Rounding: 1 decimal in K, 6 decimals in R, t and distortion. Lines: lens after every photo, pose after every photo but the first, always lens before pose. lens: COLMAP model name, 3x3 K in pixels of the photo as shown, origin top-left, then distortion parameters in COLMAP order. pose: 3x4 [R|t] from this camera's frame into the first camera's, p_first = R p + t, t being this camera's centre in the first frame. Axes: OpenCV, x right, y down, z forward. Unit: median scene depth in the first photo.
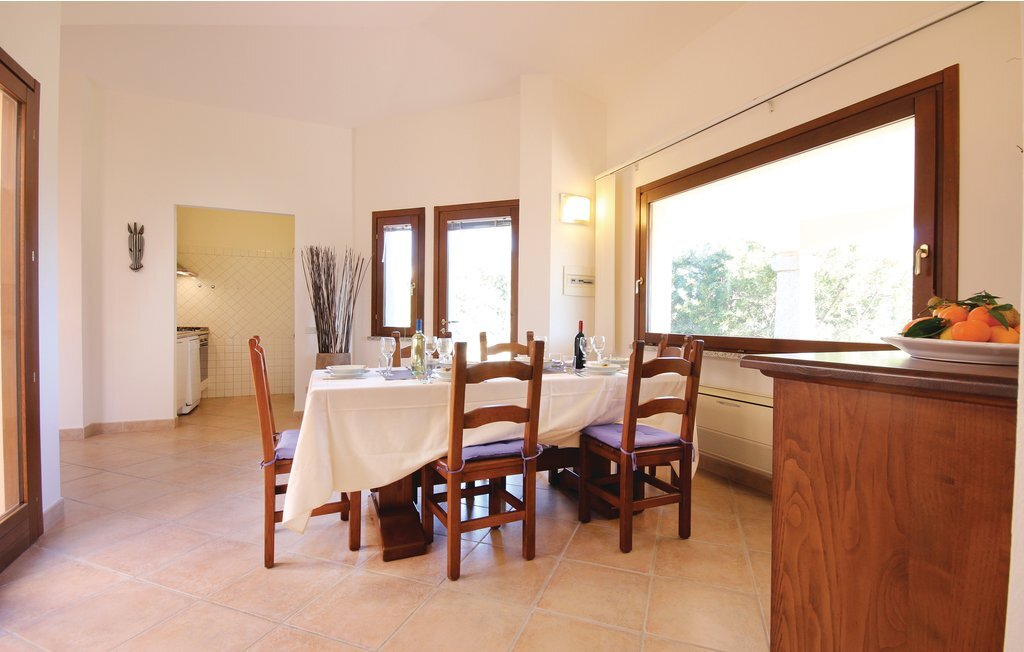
lens RADIAL K [[484.3, 0, 517.7], [0, 484.3, 330.1], [0, 0, 1]] dist [0.004364, -0.006082]
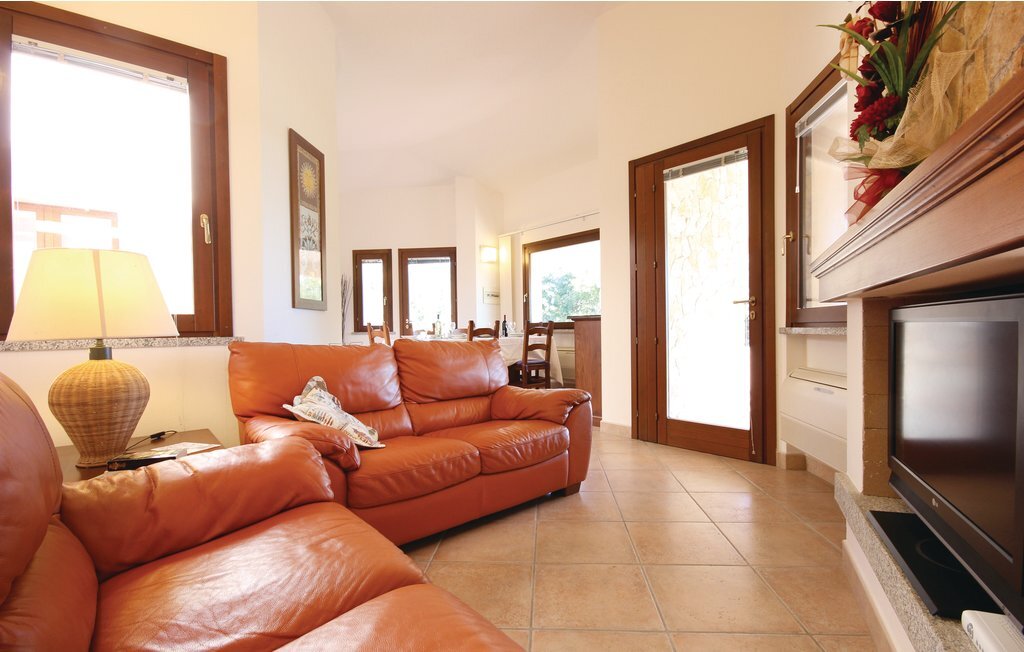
lens RADIAL K [[484.3, 0, 517.7], [0, 484.3, 330.1], [0, 0, 1]] dist [0.004364, -0.006082]
pose [[0.971641, -0.028080, 0.234786, -0.192822], [0.031326, 0.999458, -0.010105, 0.043442], [-0.234375, 0.017173, 0.971994, -0.702692]]
